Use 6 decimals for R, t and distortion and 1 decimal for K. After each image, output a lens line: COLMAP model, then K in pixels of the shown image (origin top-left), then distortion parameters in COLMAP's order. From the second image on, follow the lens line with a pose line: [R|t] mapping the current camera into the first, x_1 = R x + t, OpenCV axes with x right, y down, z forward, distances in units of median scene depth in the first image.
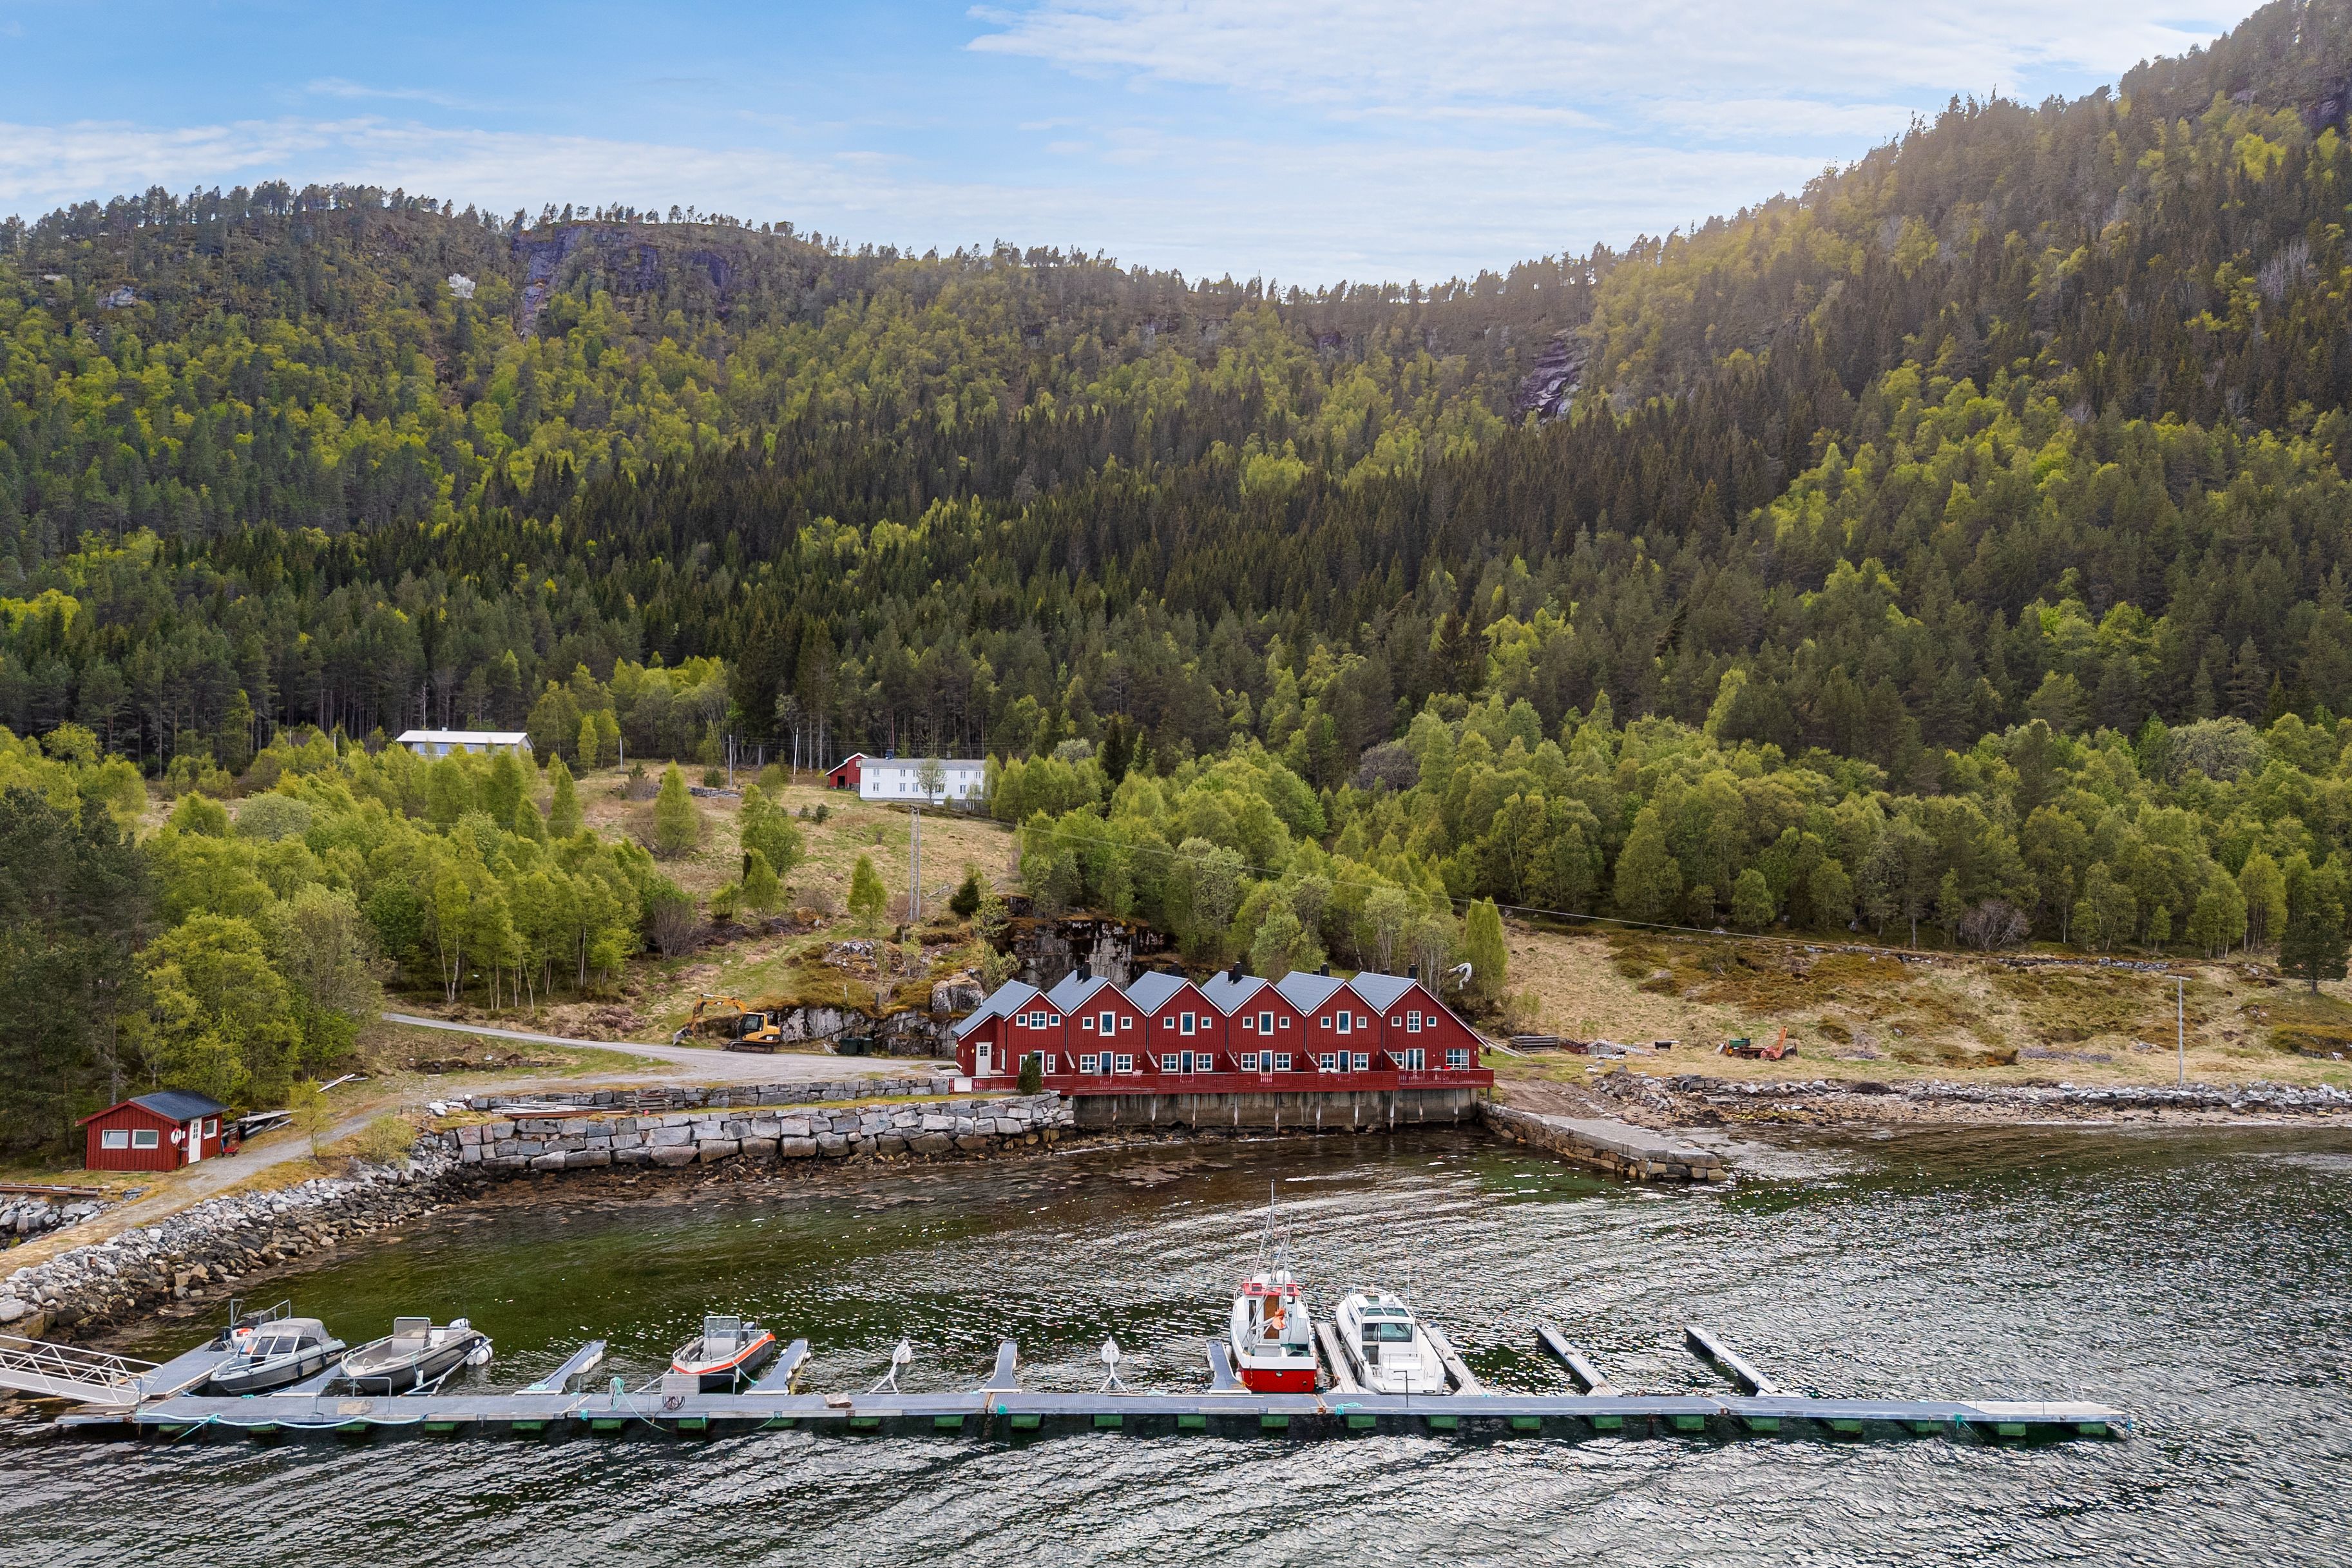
lens RADIAL K [[1567.8, 0, 1211.7], [0, 1567.8, 900.2], [0, 0, 1]] dist [0.079860, -0.057679]
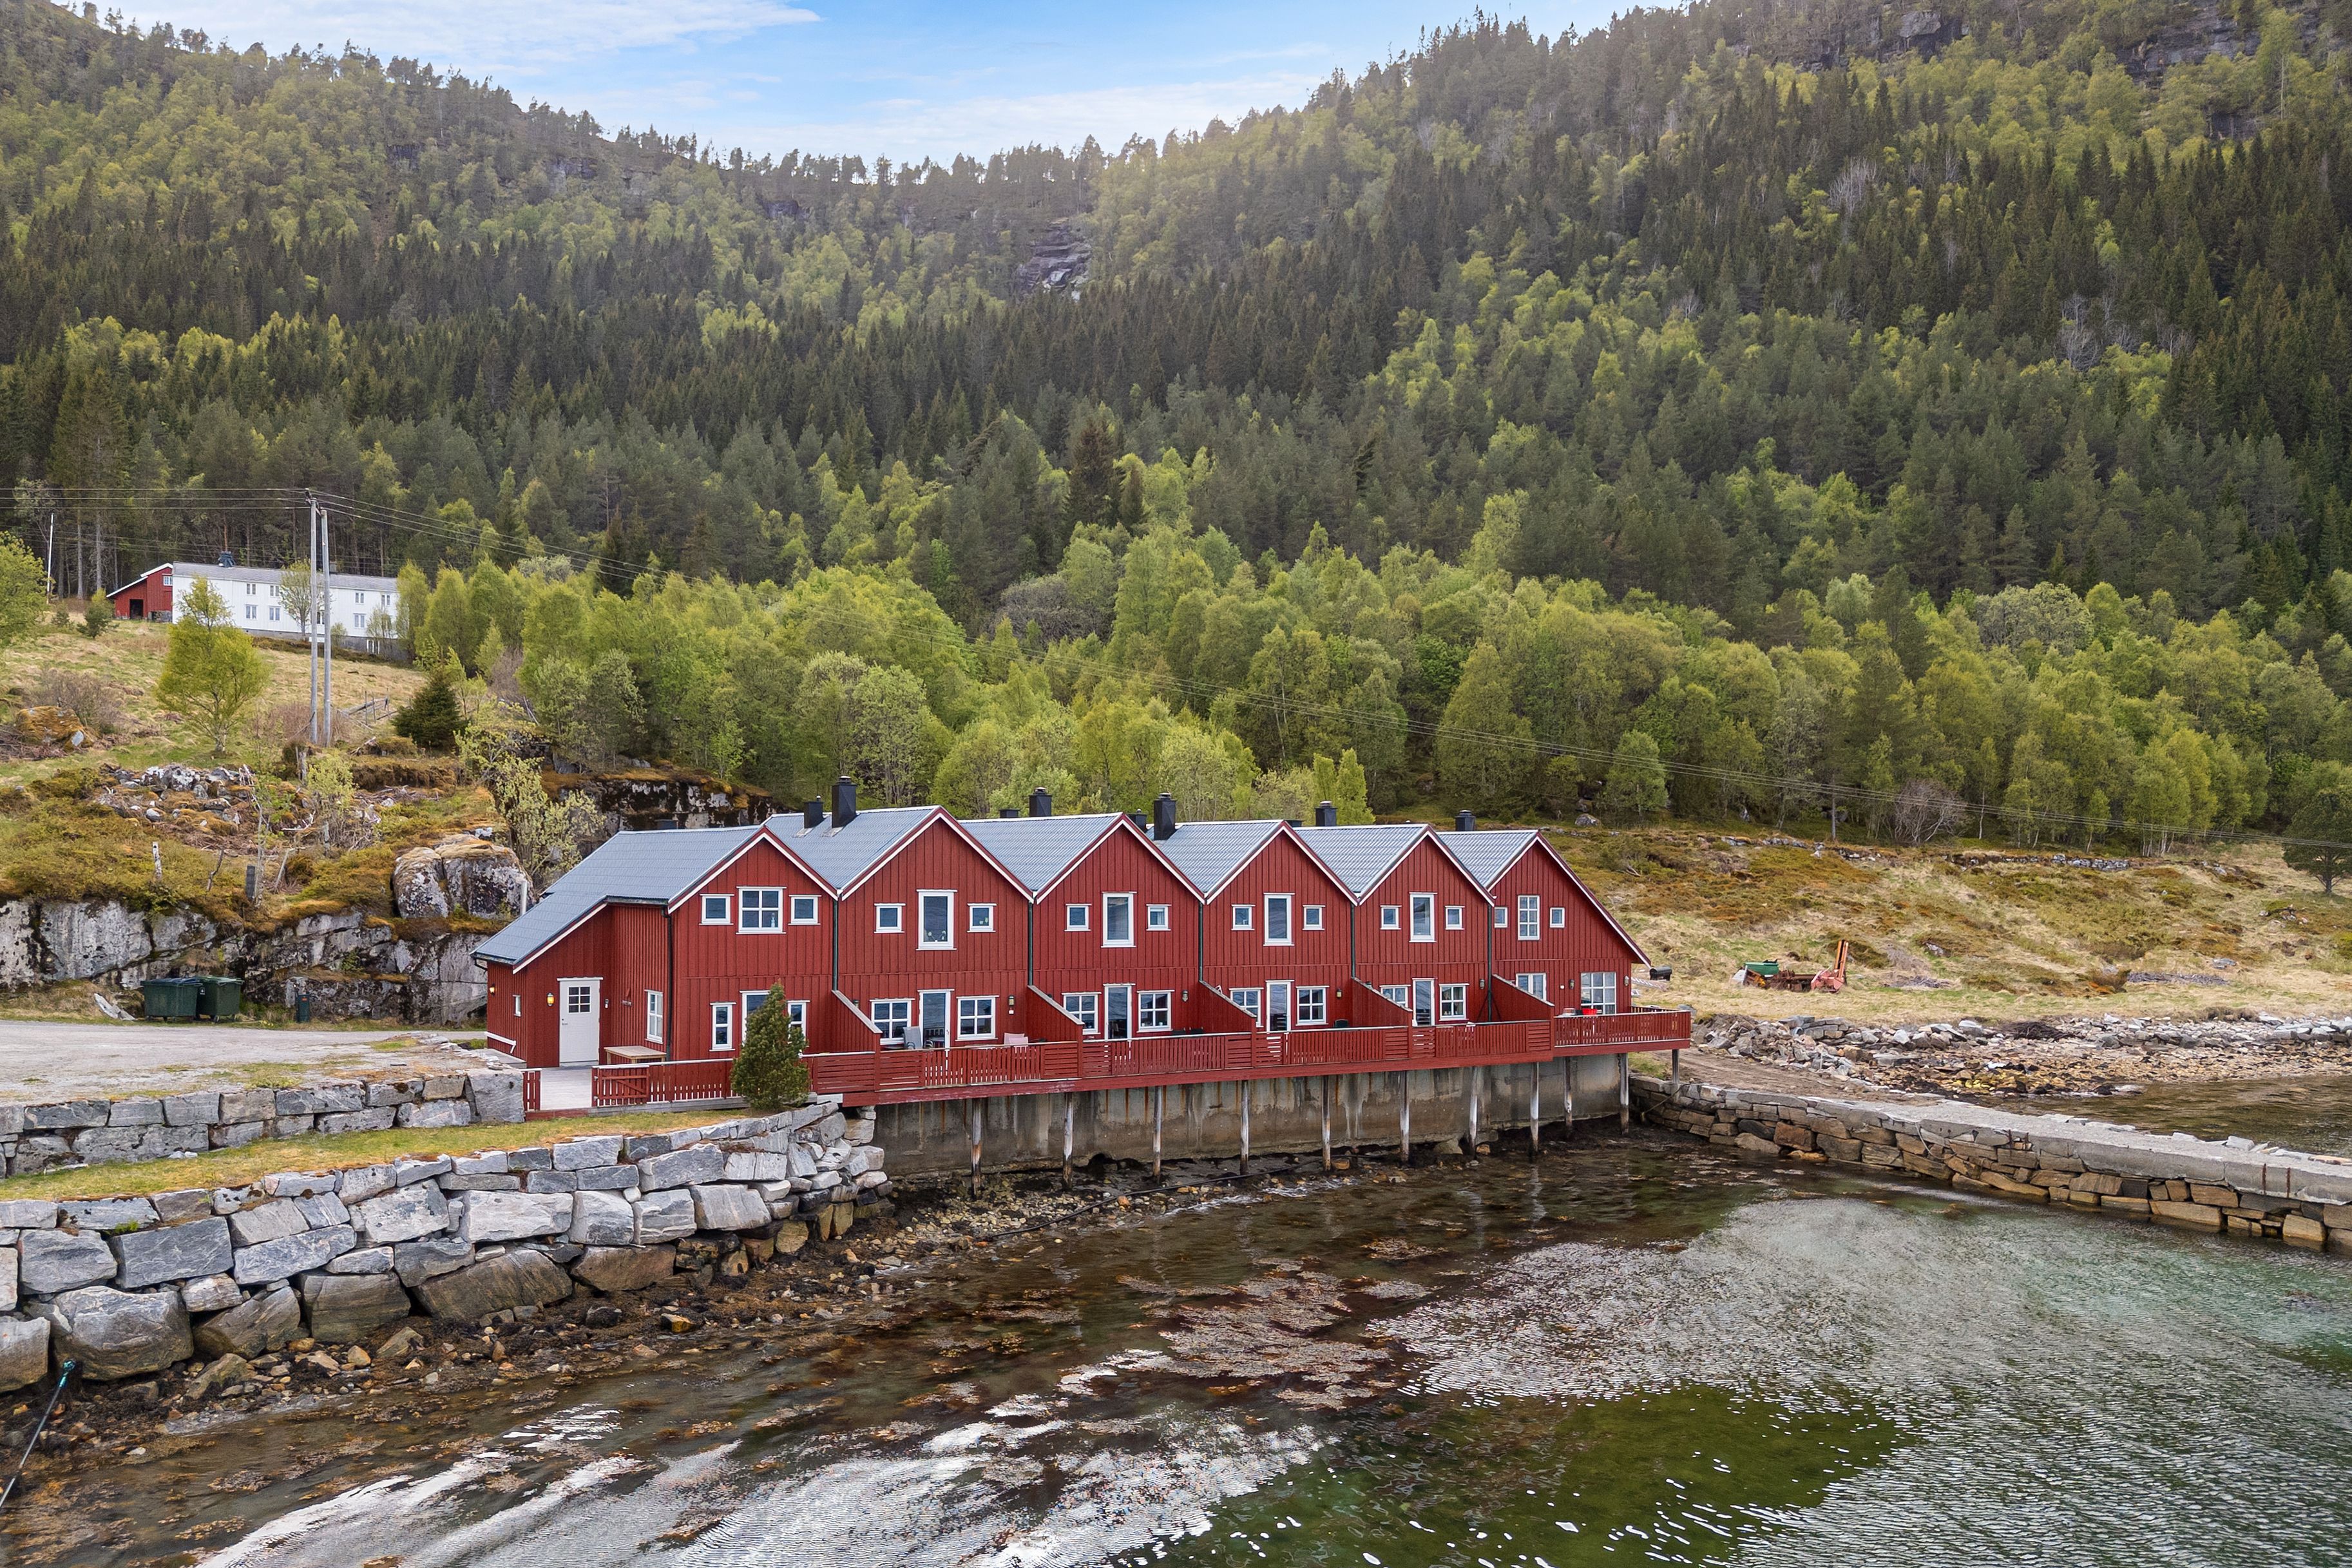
lens RADIAL K [[1520.9, 0, 1122.0], [0, 1520.9, 910.1], [0, 0, 1]] dist [0.071490, -0.042982]
pose [[0.944774, -0.003271, 0.327705, -0.085311], [-0.003913, 0.999766, 0.021260, 0.039208], [-0.327698, -0.021368, 0.944541, 0.358052]]
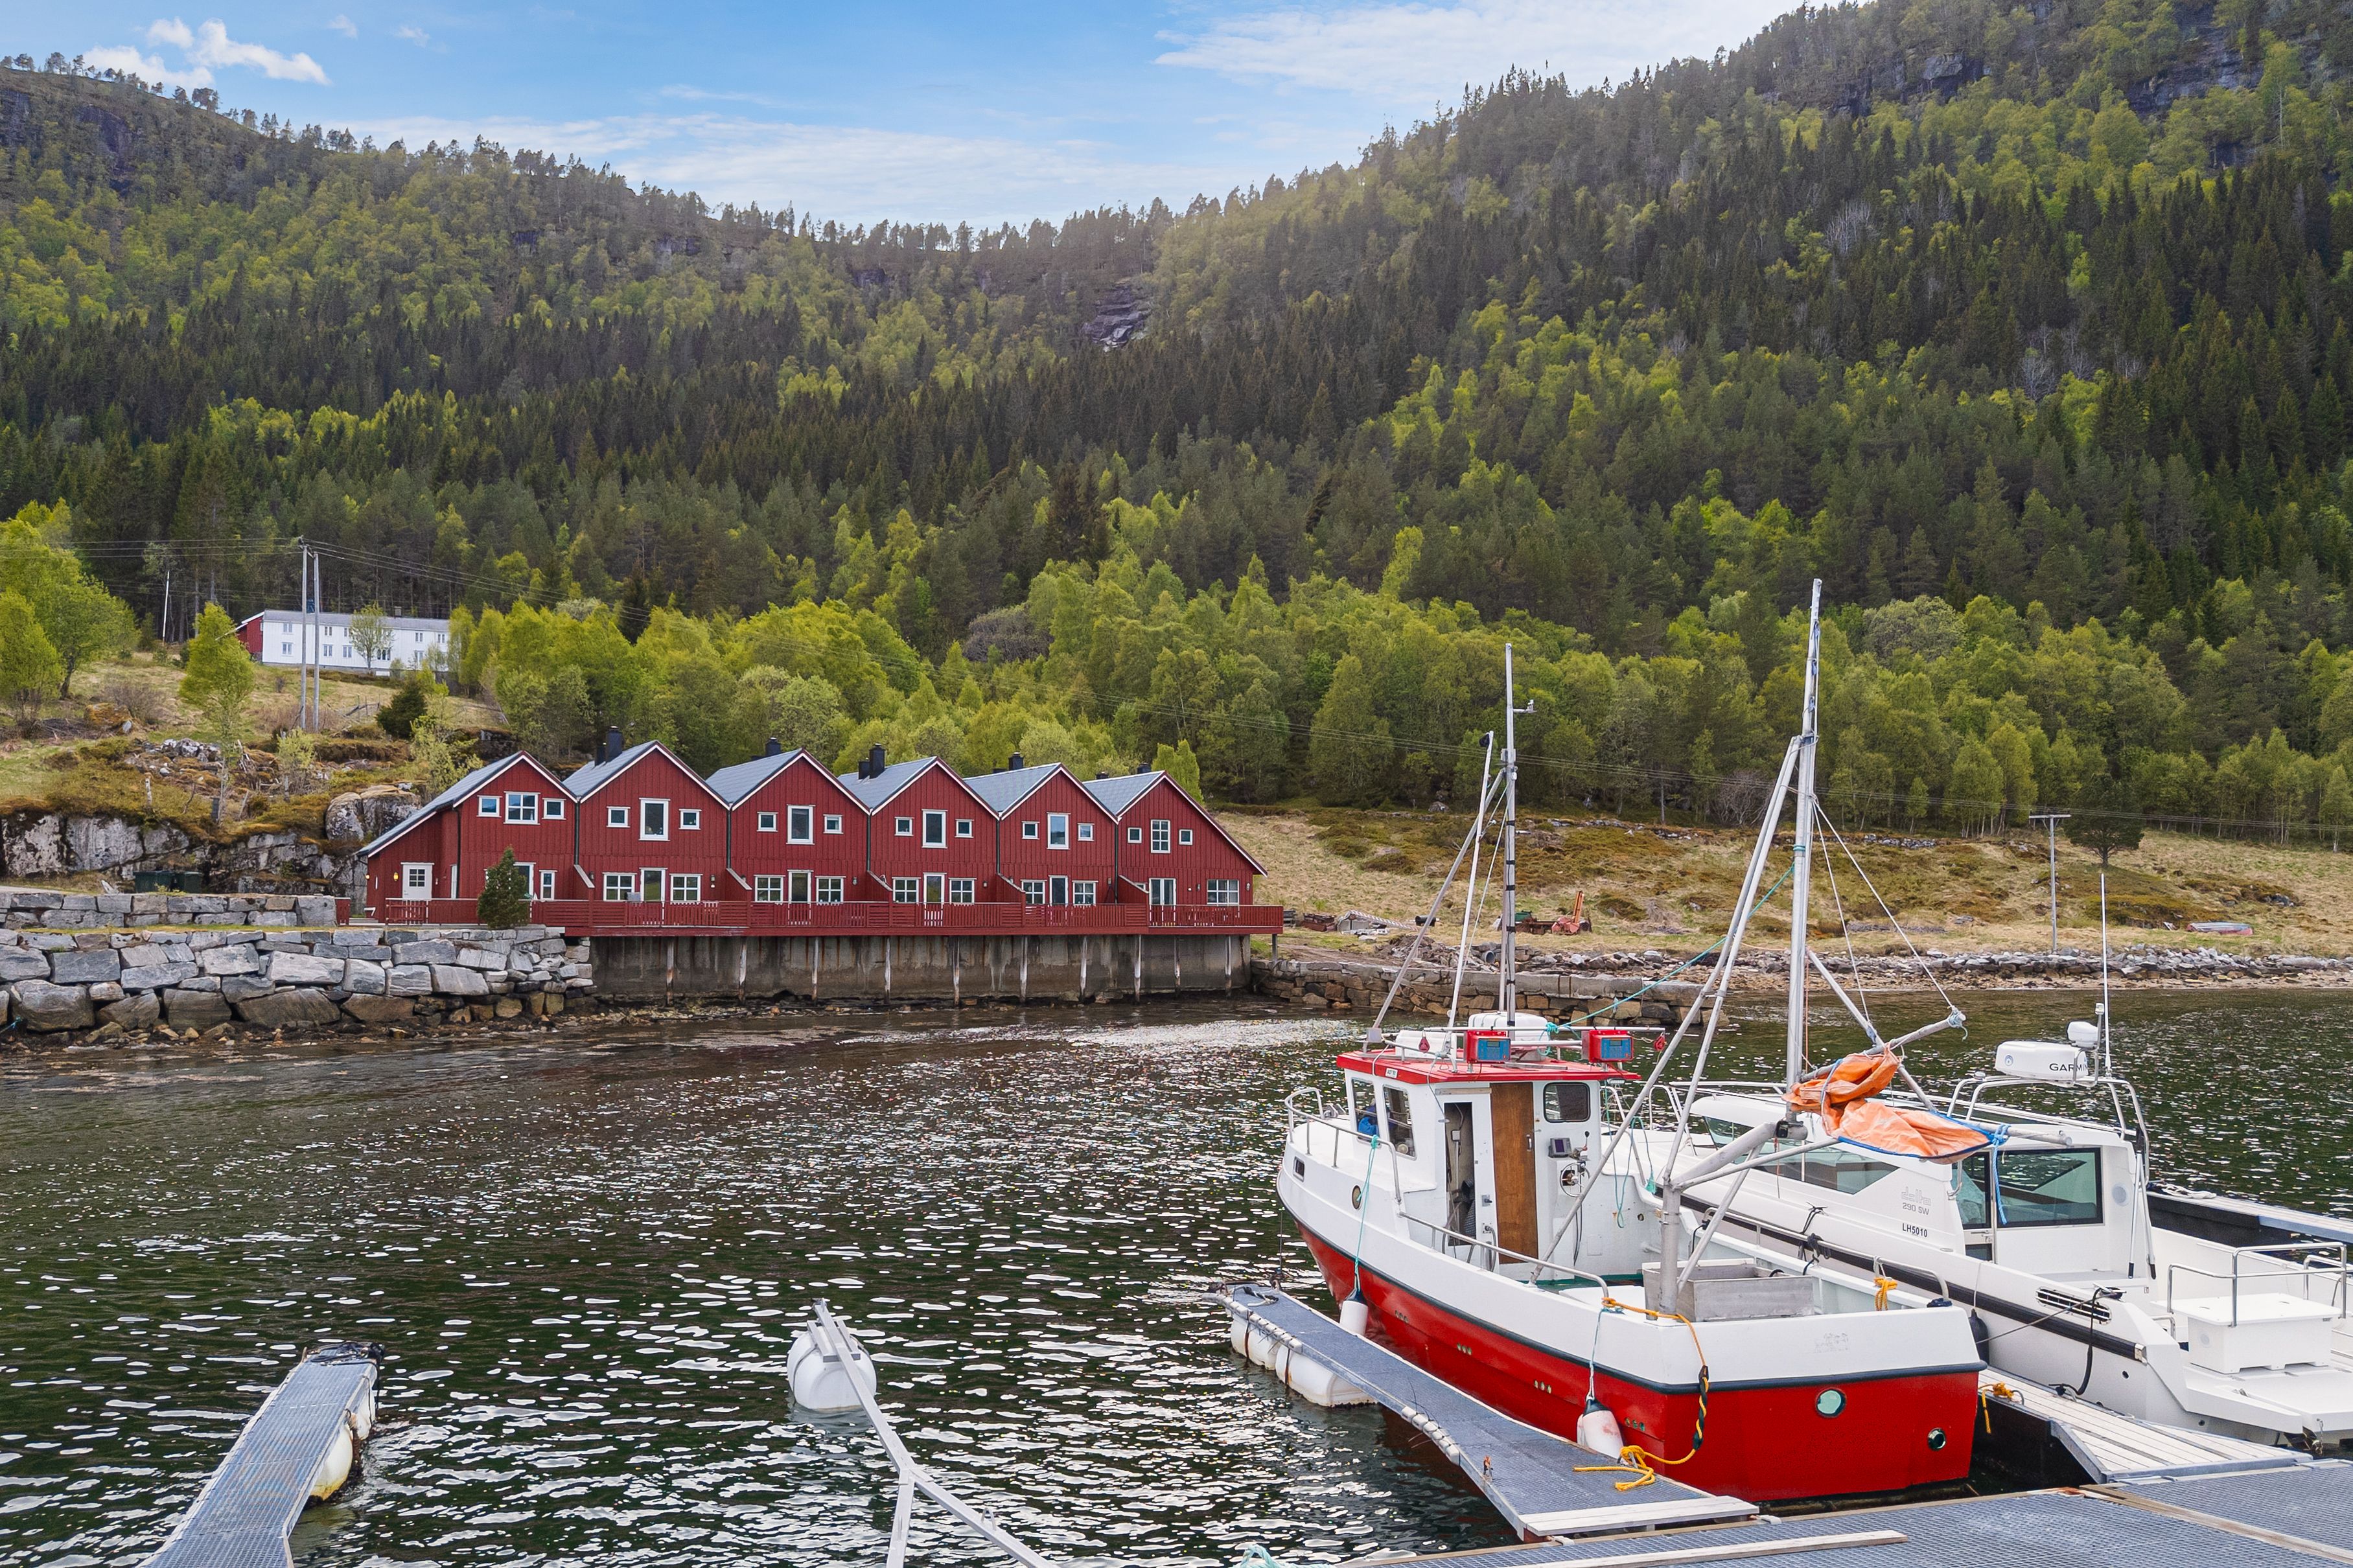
lens RADIAL K [[1550.2, 0, 1148.1], [0, 1550.2, 898.5], [0, 0, 1]] dist [0.076608, -0.052397]
pose [[0.965043, 0.003291, 0.262071, -0.024721], [0.001415, 0.999841, -0.017767, 0.068008], [-0.262088, 0.017517, 0.964885, 0.235328]]
